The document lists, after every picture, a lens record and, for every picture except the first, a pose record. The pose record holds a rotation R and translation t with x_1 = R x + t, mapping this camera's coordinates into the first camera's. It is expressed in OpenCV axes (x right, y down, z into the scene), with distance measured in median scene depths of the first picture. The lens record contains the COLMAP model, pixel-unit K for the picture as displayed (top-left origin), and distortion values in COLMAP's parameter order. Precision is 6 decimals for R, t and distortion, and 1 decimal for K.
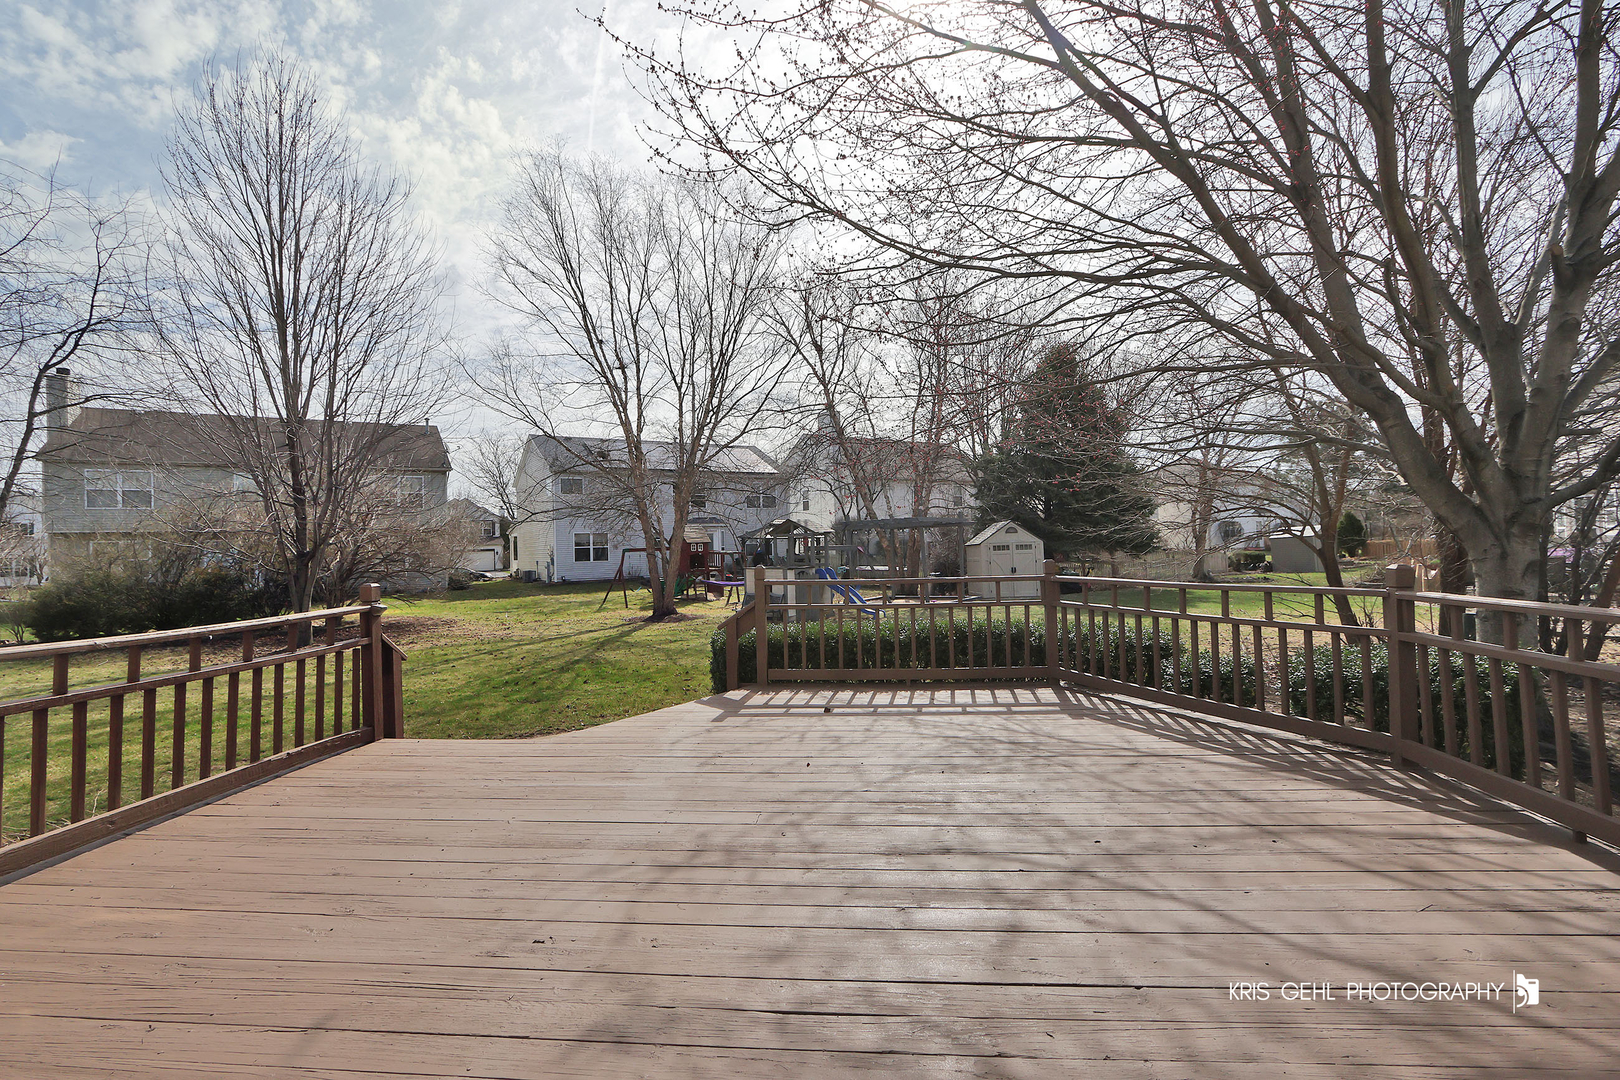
lens RADIAL K [[761.0, 0, 816.9], [0, 761.0, 541.9], [0, 0, 1]] dist [-0.013561, -0.000404]
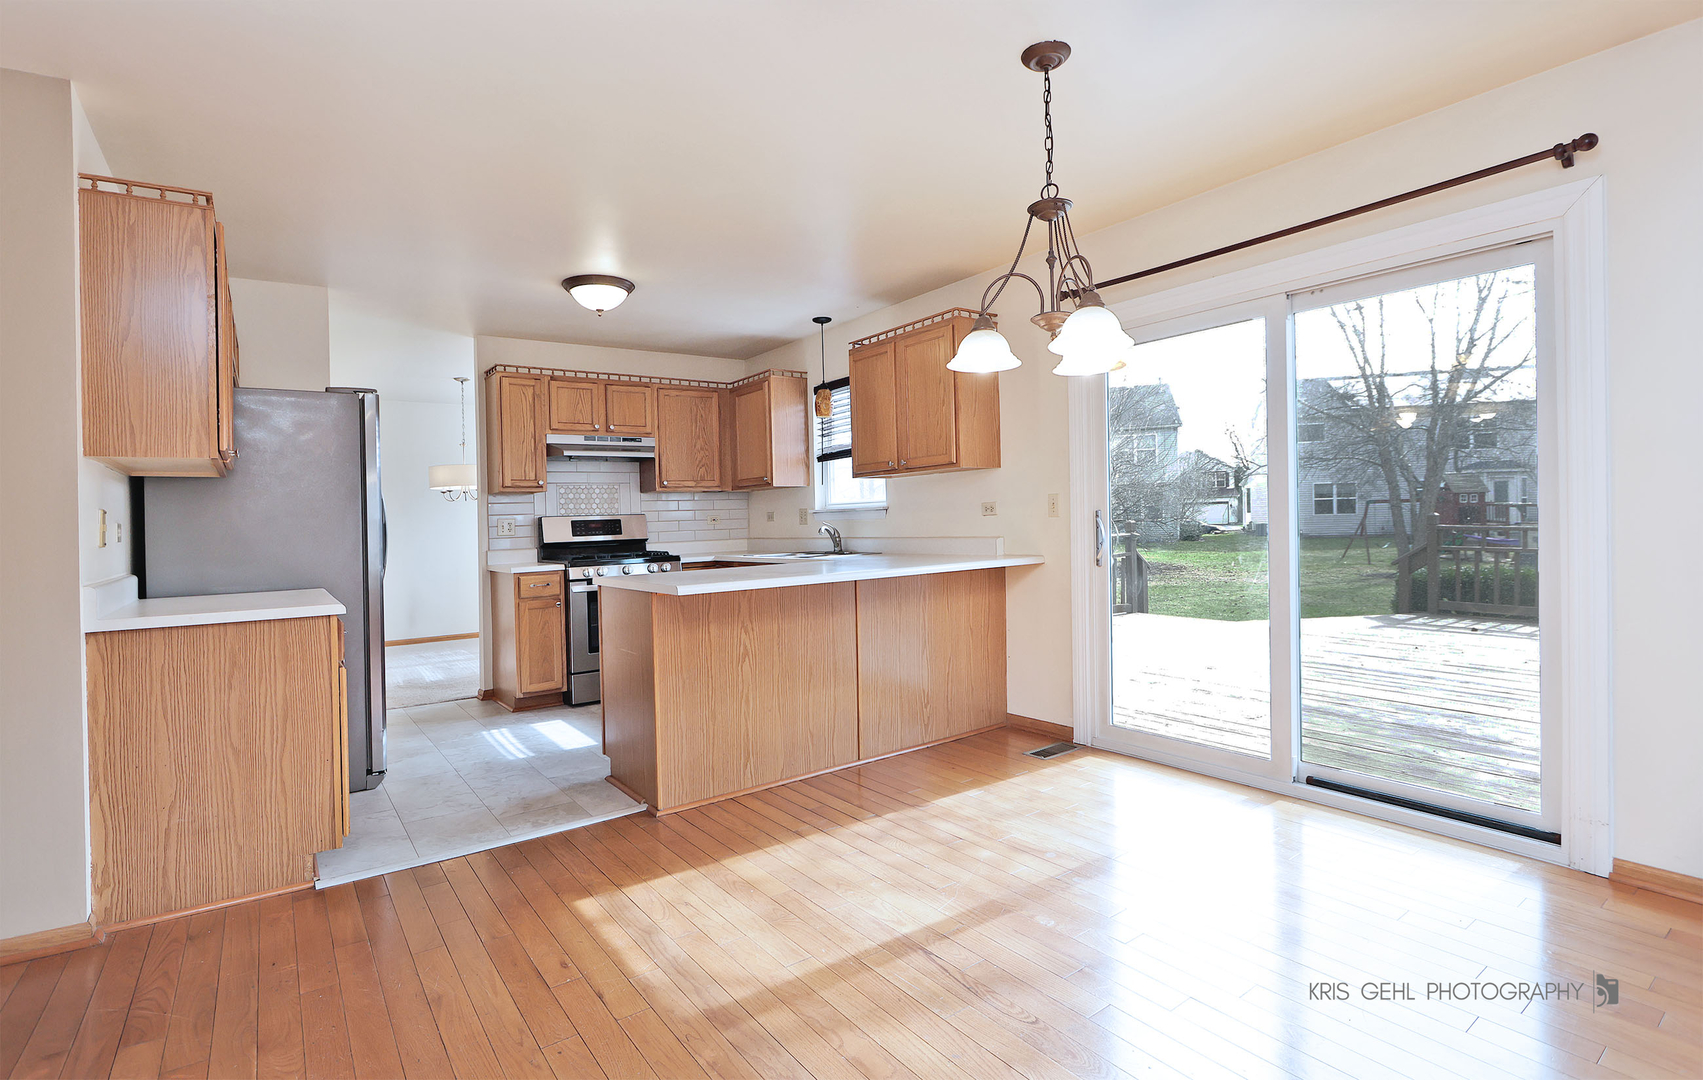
lens RADIAL K [[811.4, 0, 833.1], [0, 811.4, 513.9], [0, 0, 1]] dist [-0.002519, 0.000473]
pose [[0.654328, 0.006416, -0.756184, 0.091323], [0.011877, 0.999753, 0.018759, -0.000937], [0.756117, -0.021256, 0.654091, -0.180923]]
